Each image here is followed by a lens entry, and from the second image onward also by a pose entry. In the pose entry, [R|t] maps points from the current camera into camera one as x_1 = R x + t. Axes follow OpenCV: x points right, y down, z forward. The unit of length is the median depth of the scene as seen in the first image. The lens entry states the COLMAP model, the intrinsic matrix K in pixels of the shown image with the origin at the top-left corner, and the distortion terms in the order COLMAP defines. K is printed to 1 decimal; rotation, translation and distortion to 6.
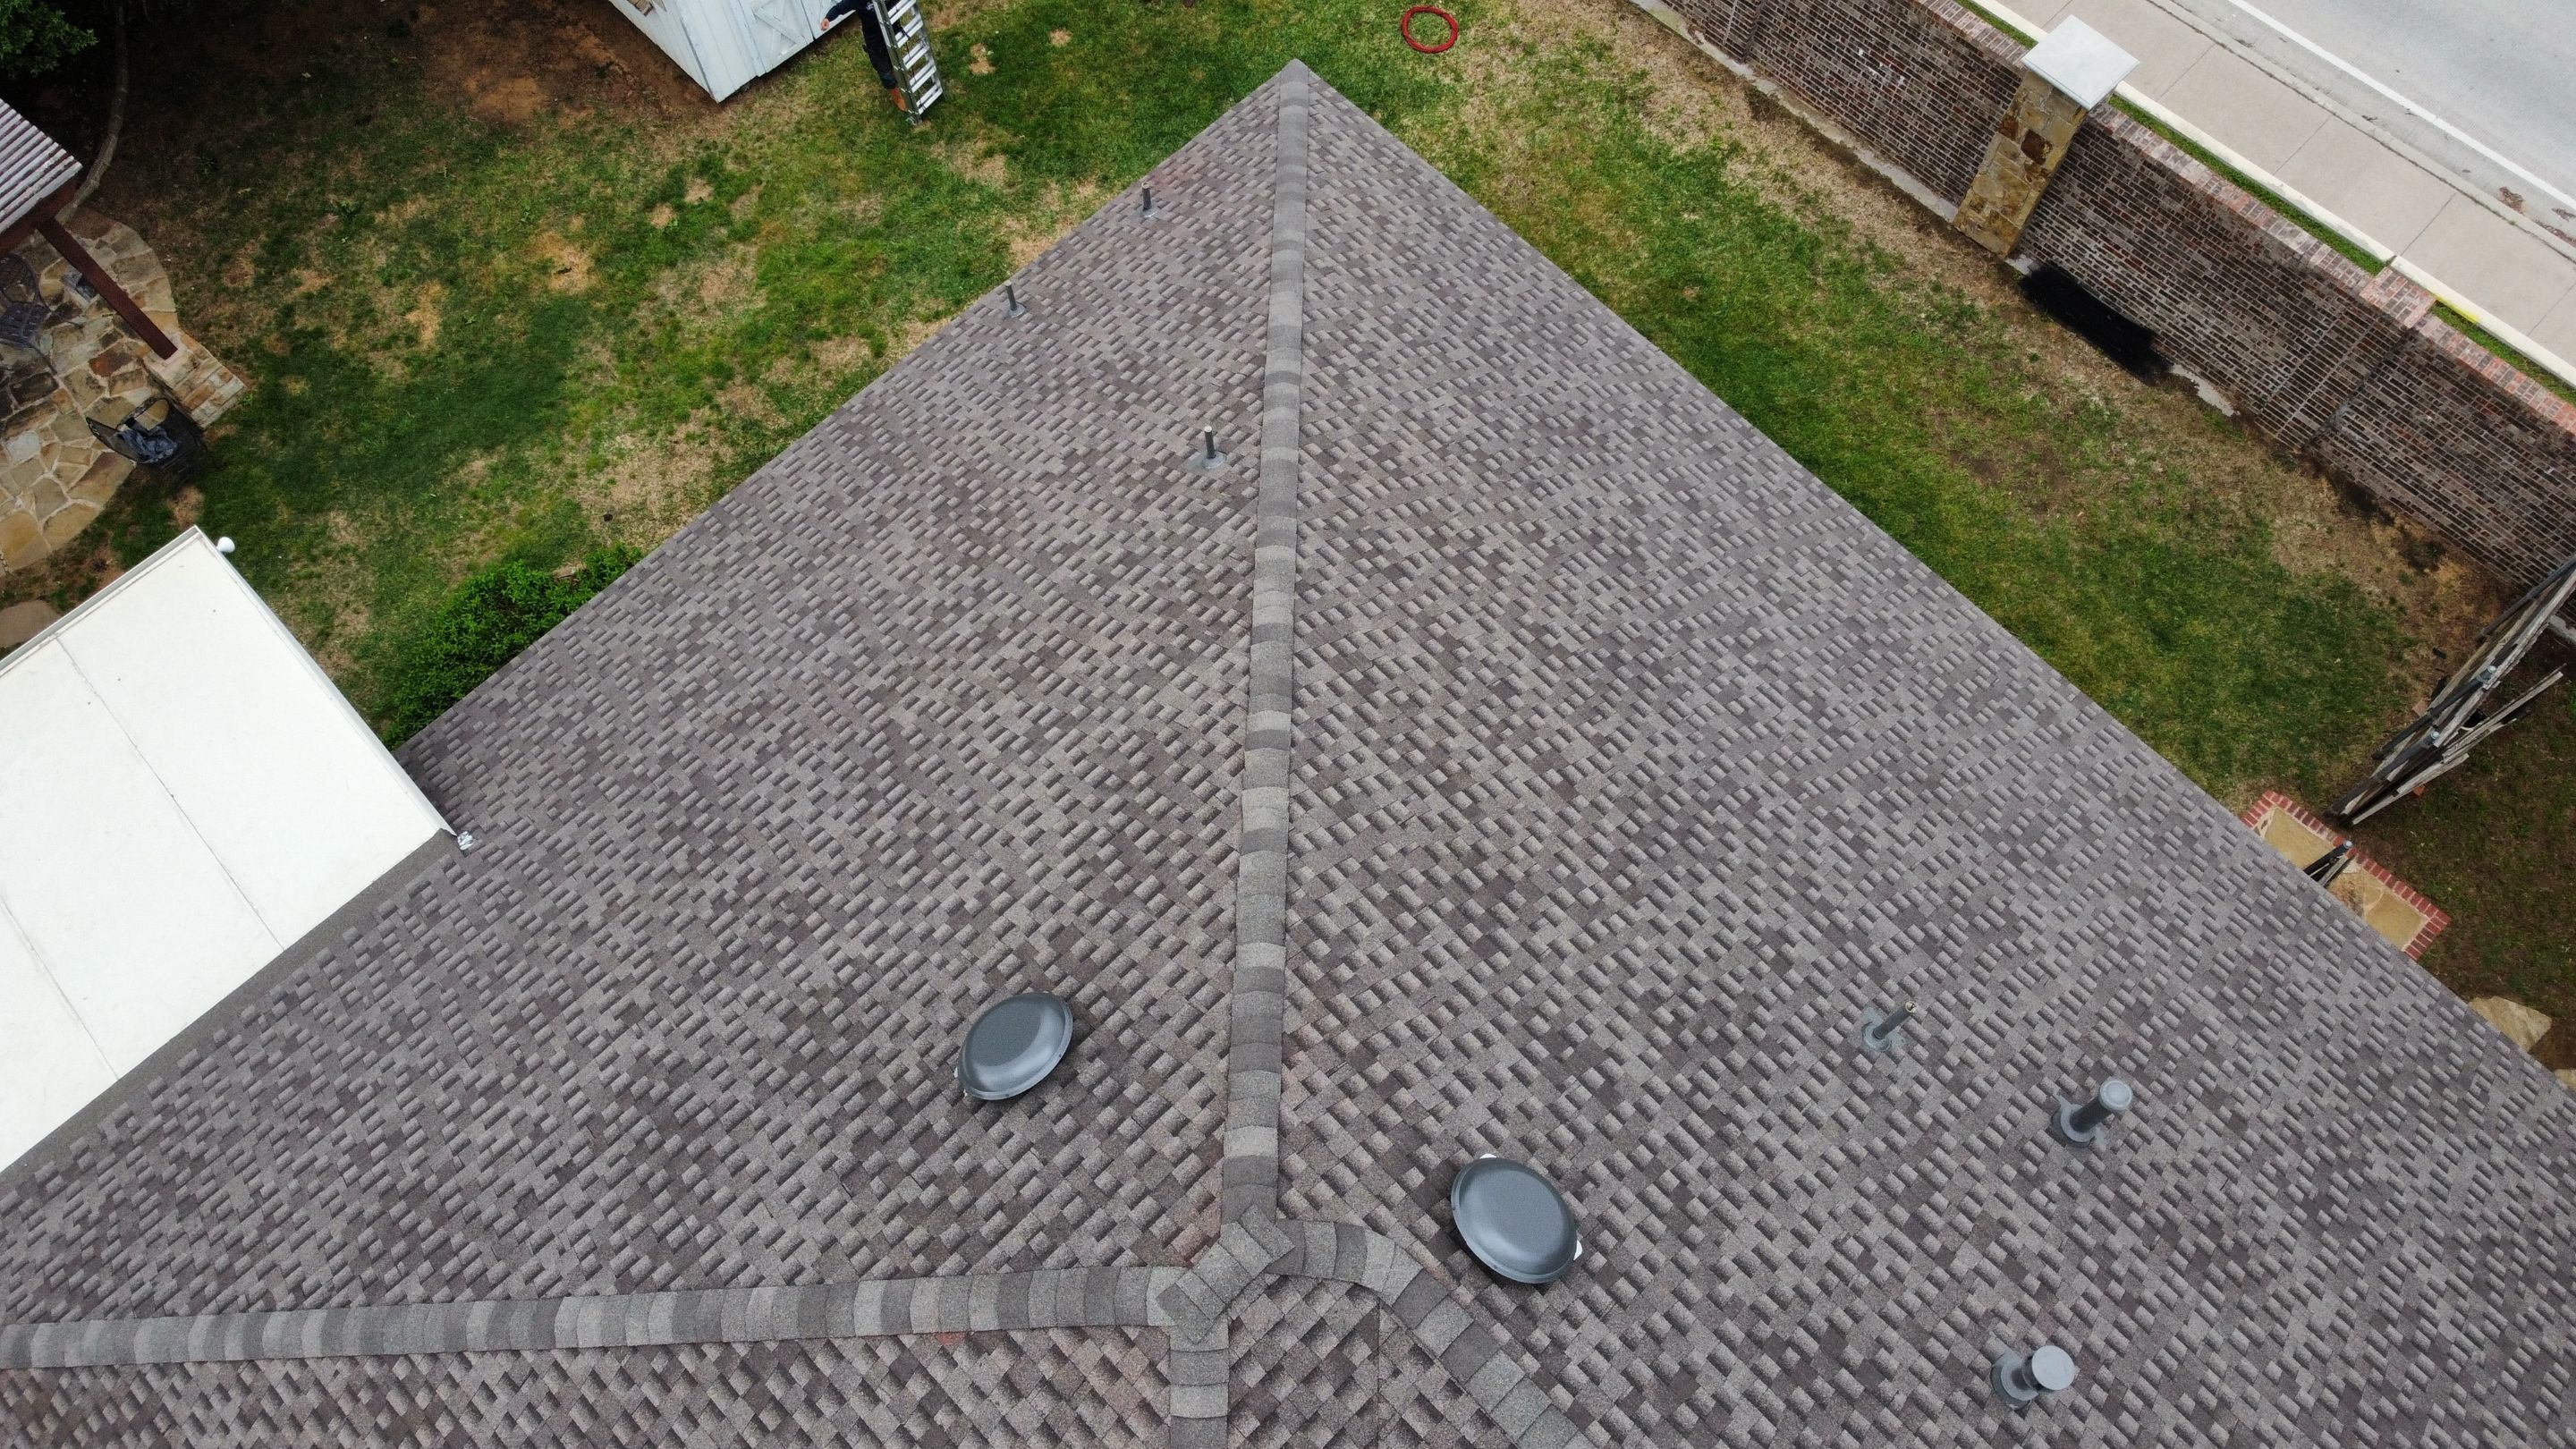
lens RADIAL K [[1950.5, 0, 1284.9], [0, 1950.5, 712.1], [0, 0, 1]] dist [0.003648, -0.008845]
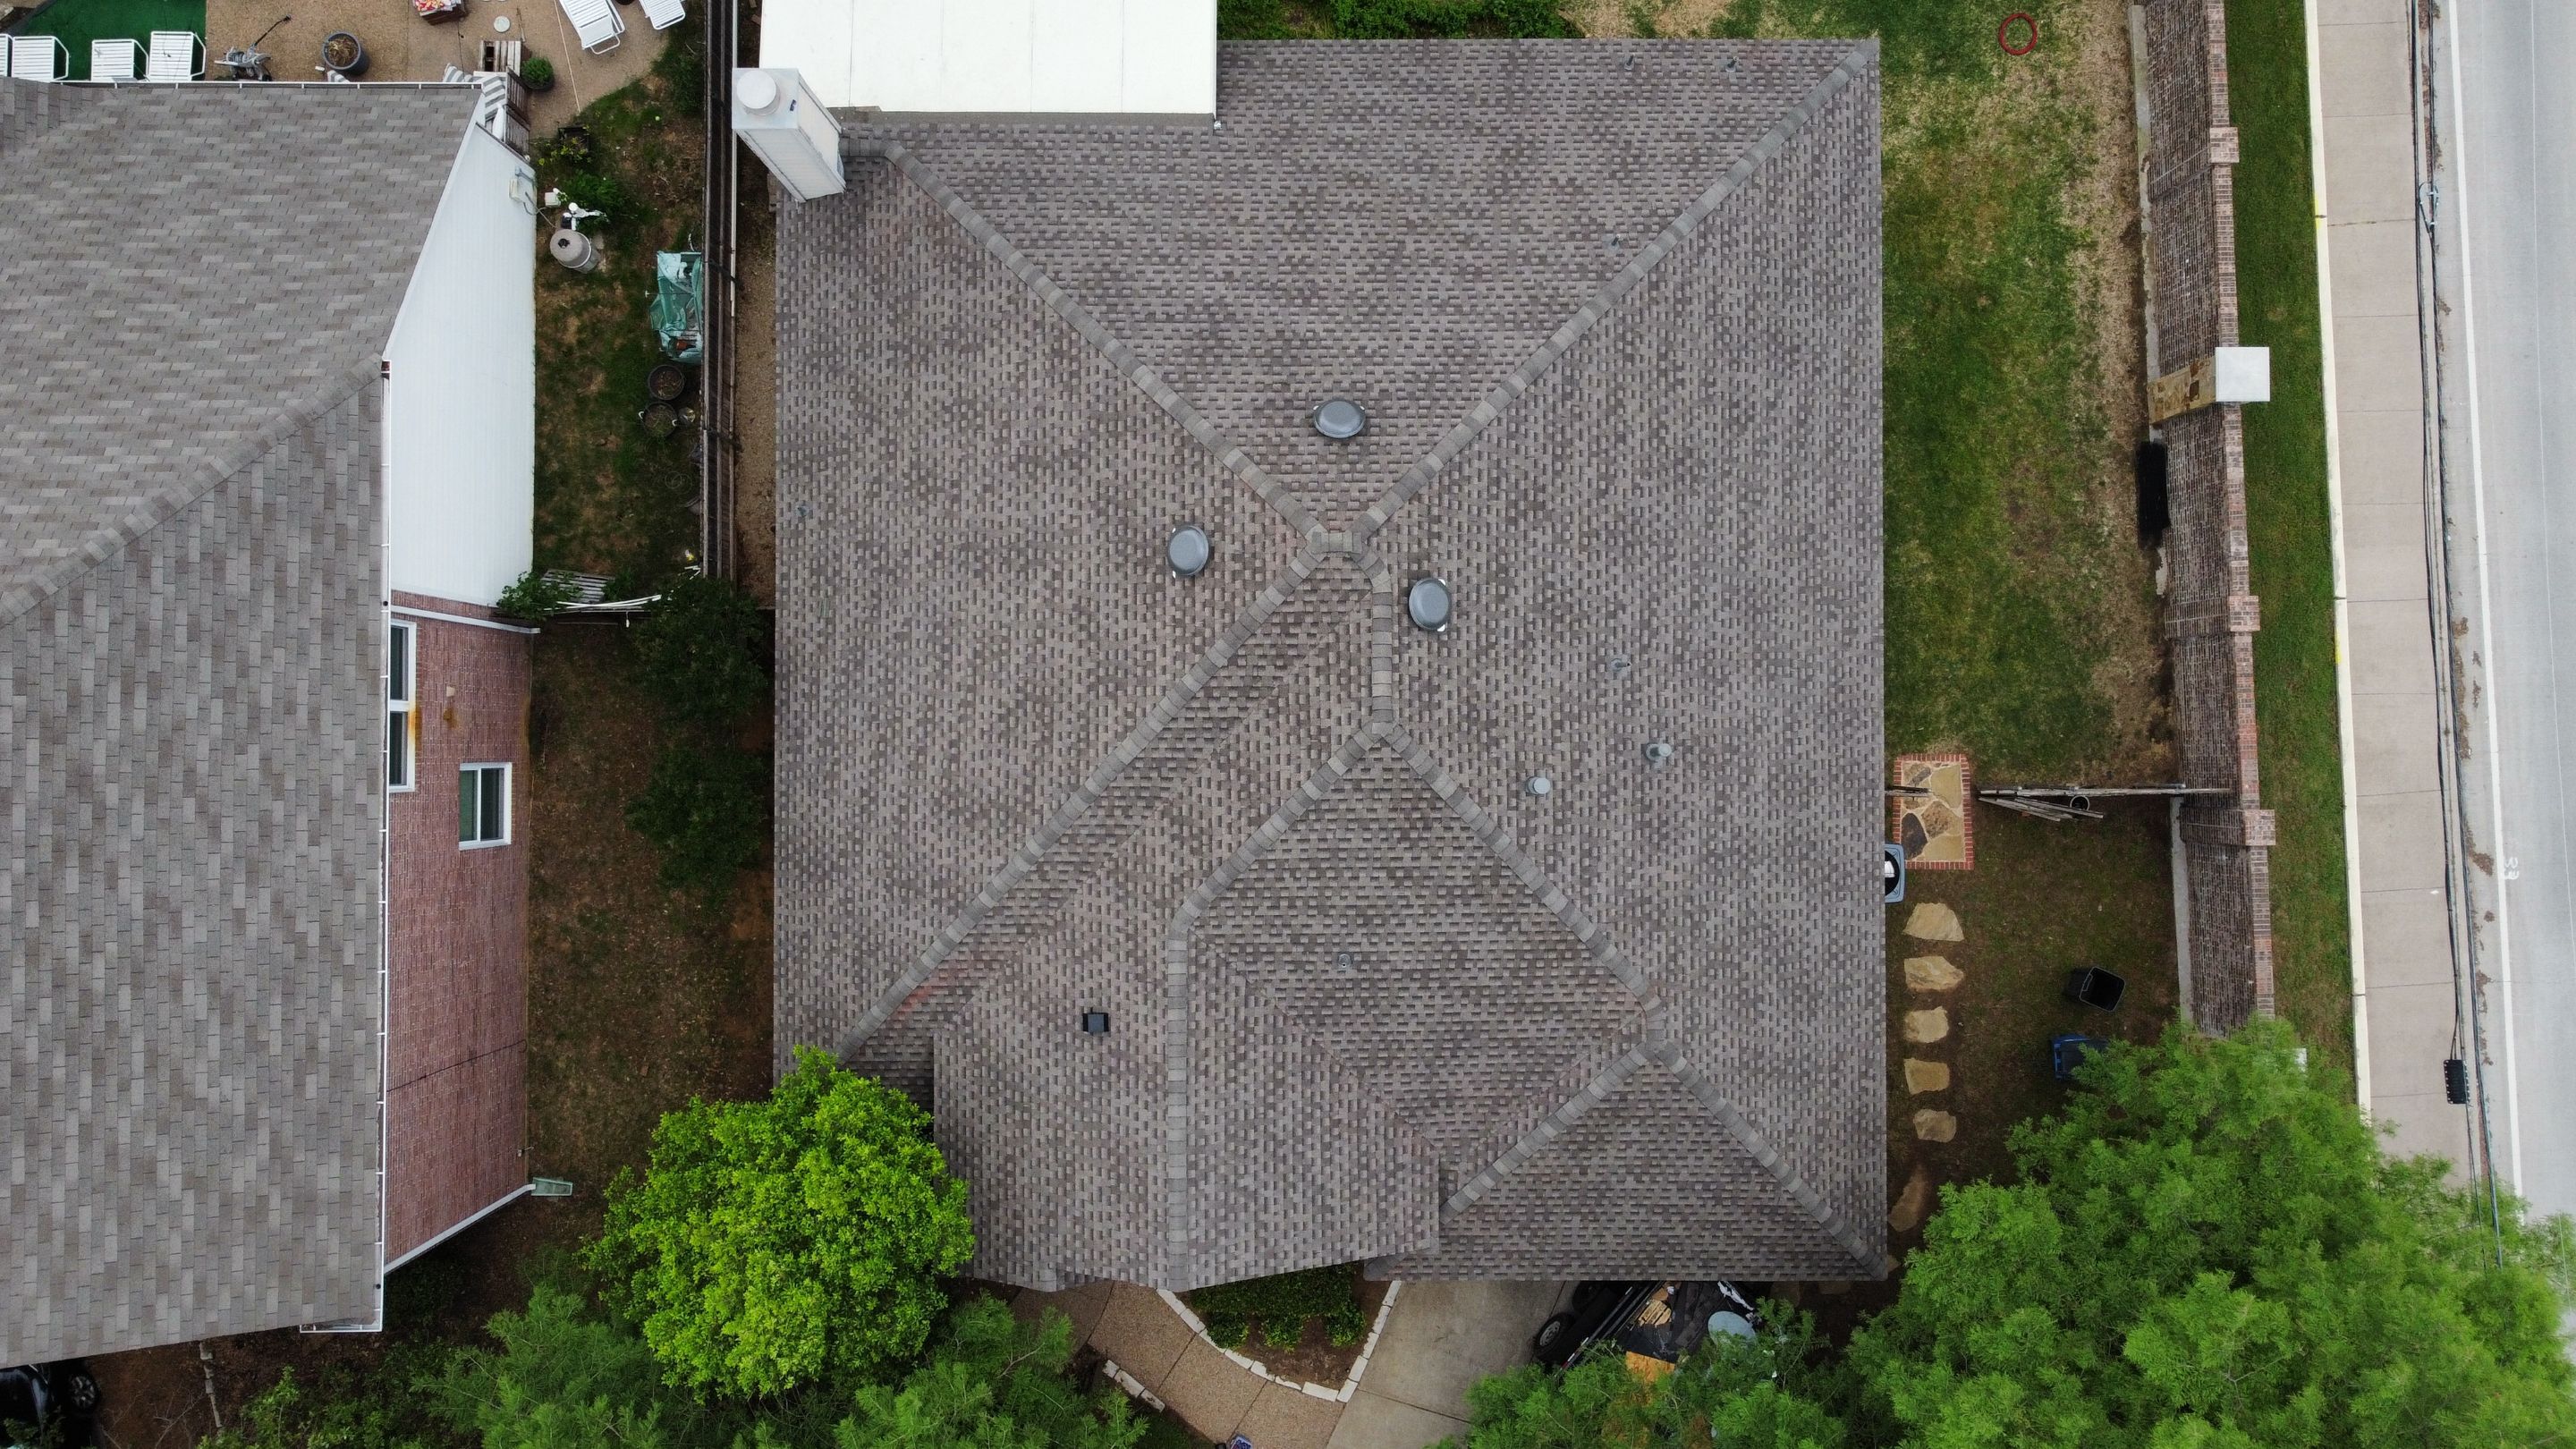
lens RADIAL K [[1950.5, 0, 1288.6], [0, 1950.5, 707.1], [0, 0, 1]] dist [0.003648, -0.008845]
pose [[0.720013, 0.693947, -0.004388, 0.059045], [-0.640502, 0.666968, 0.380671, -0.355235], [0.267092, -0.271278, 0.924700, -1.027391]]
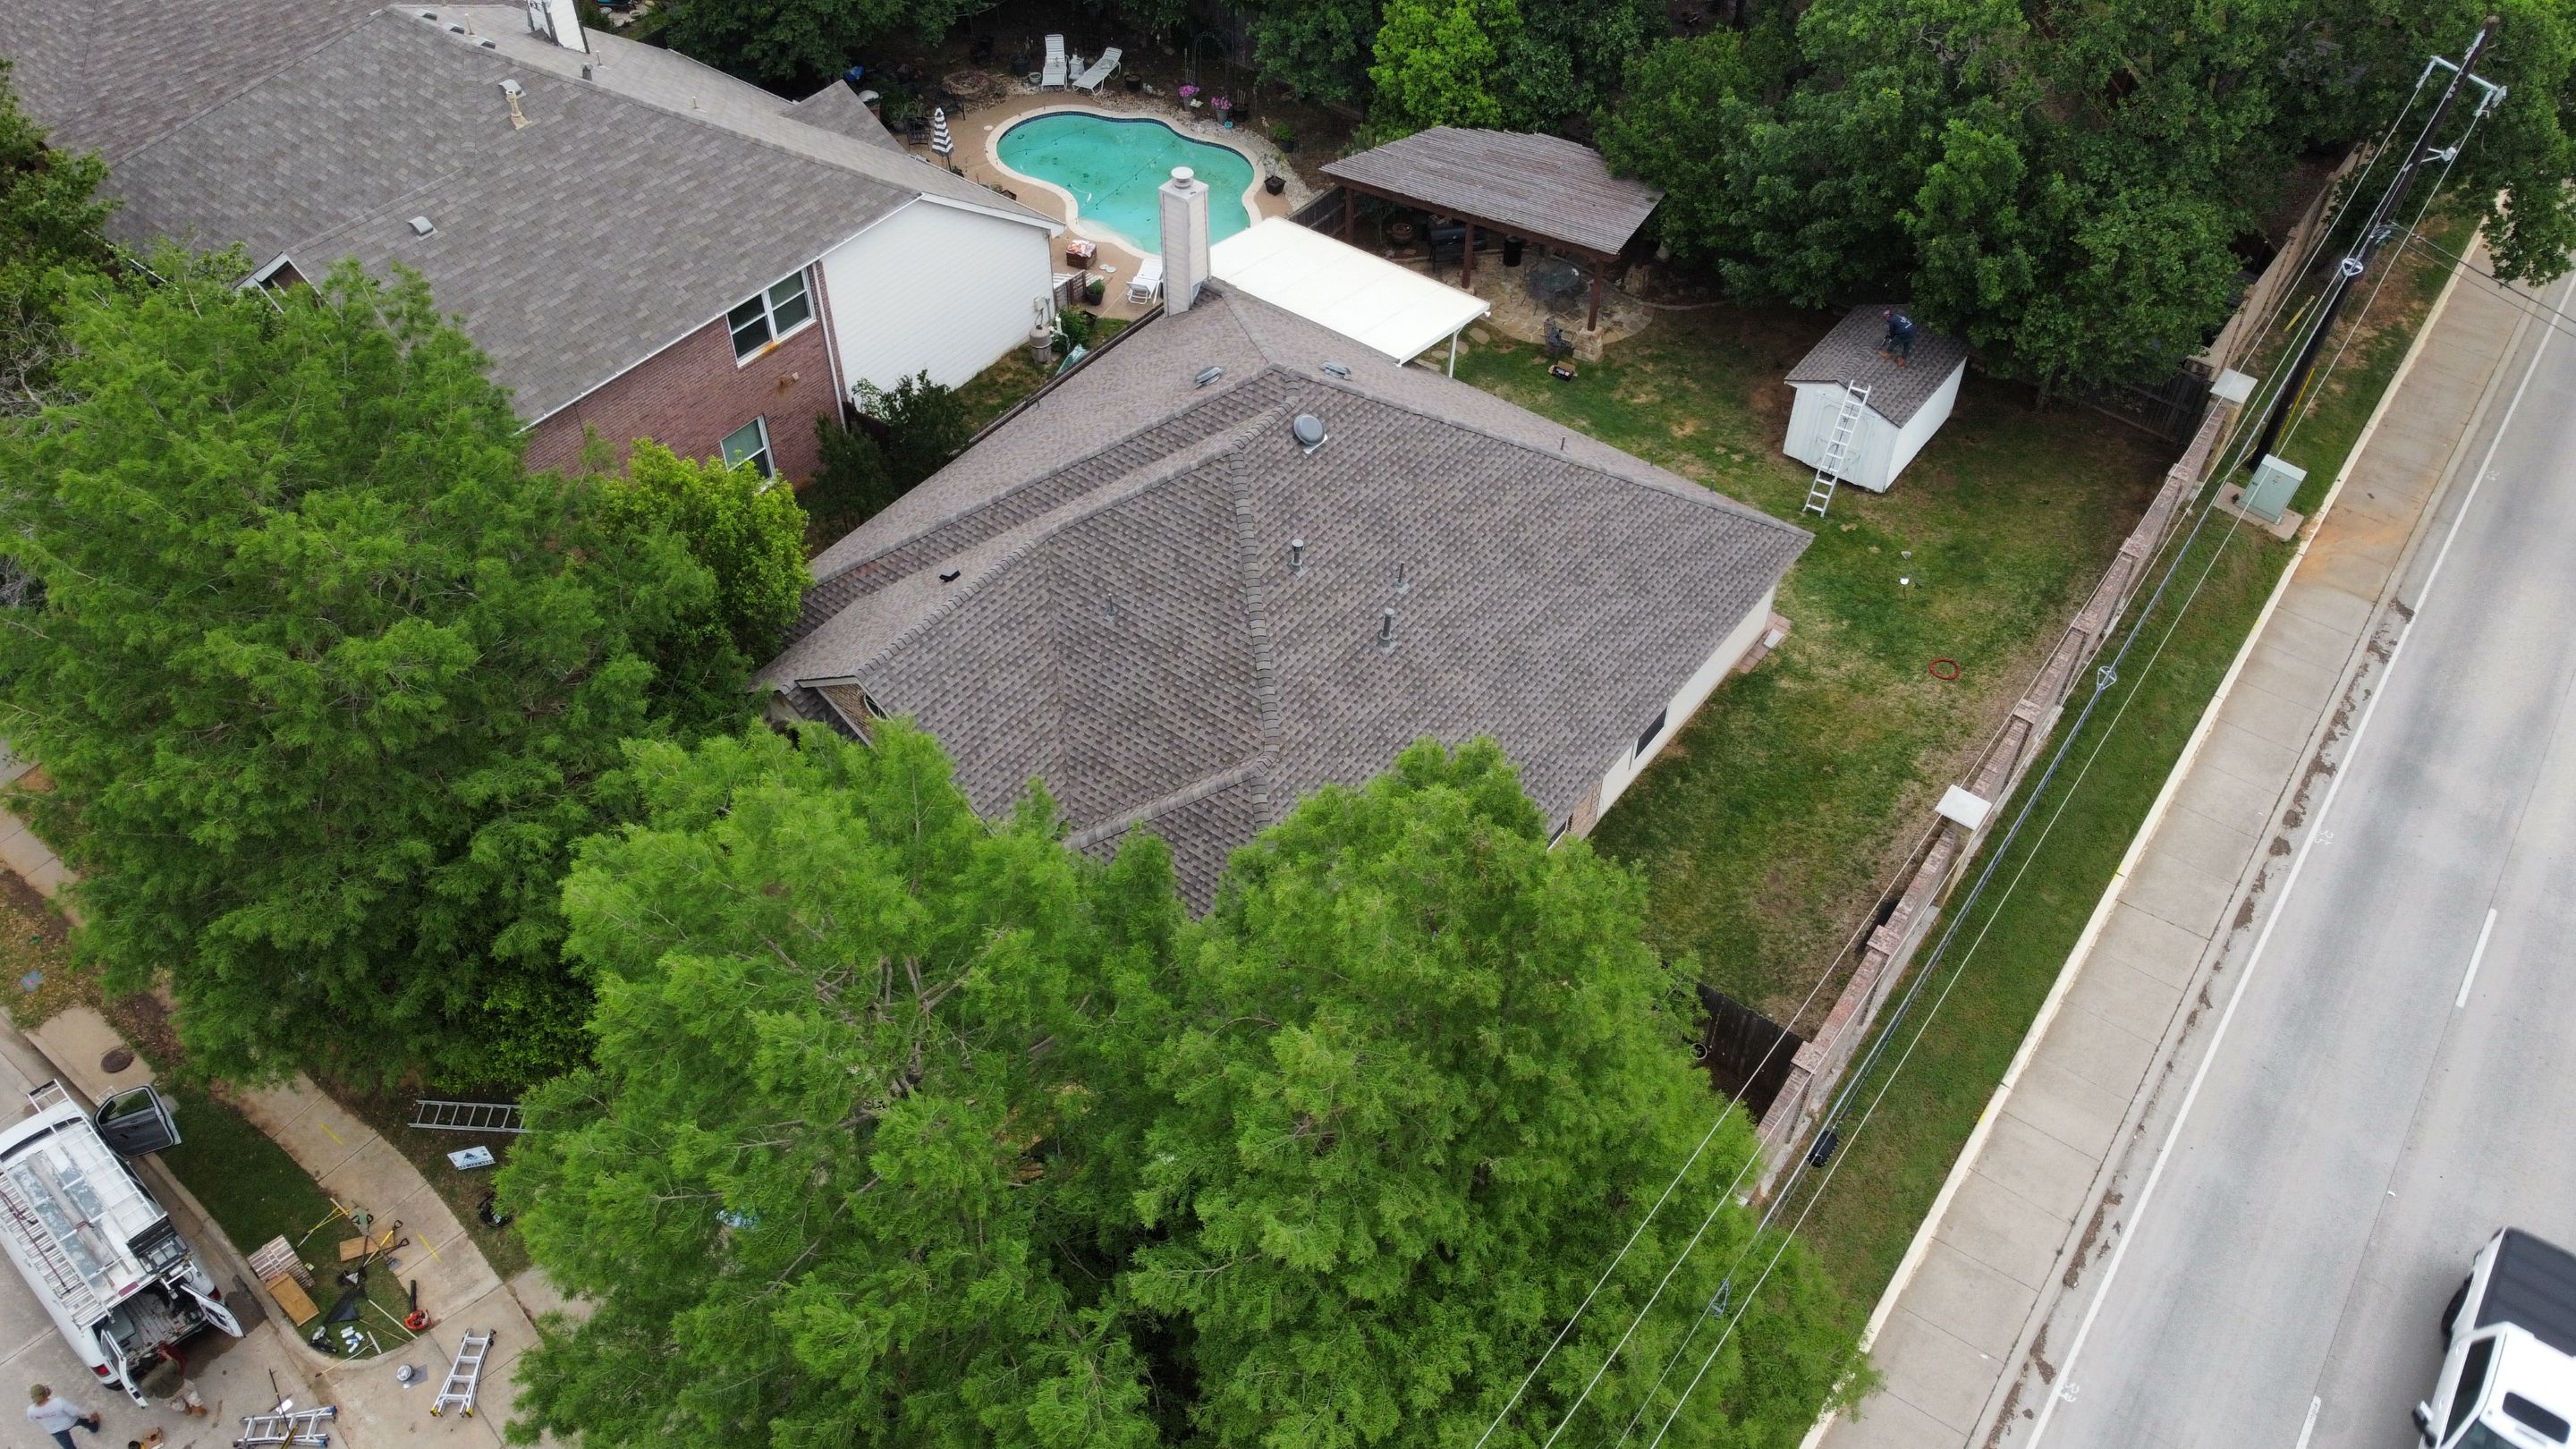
lens RADIAL K [[1950.5, 0, 1286.8], [0, 1950.5, 713.5], [0, 0, 1]] dist [0.003648, -0.008845]
pose [[0.152395, 0.710671, -0.686820, 2.192550], [-0.911111, 0.370295, 0.180992, -0.137081], [0.382952, 0.598187, 0.703932, -0.992125]]
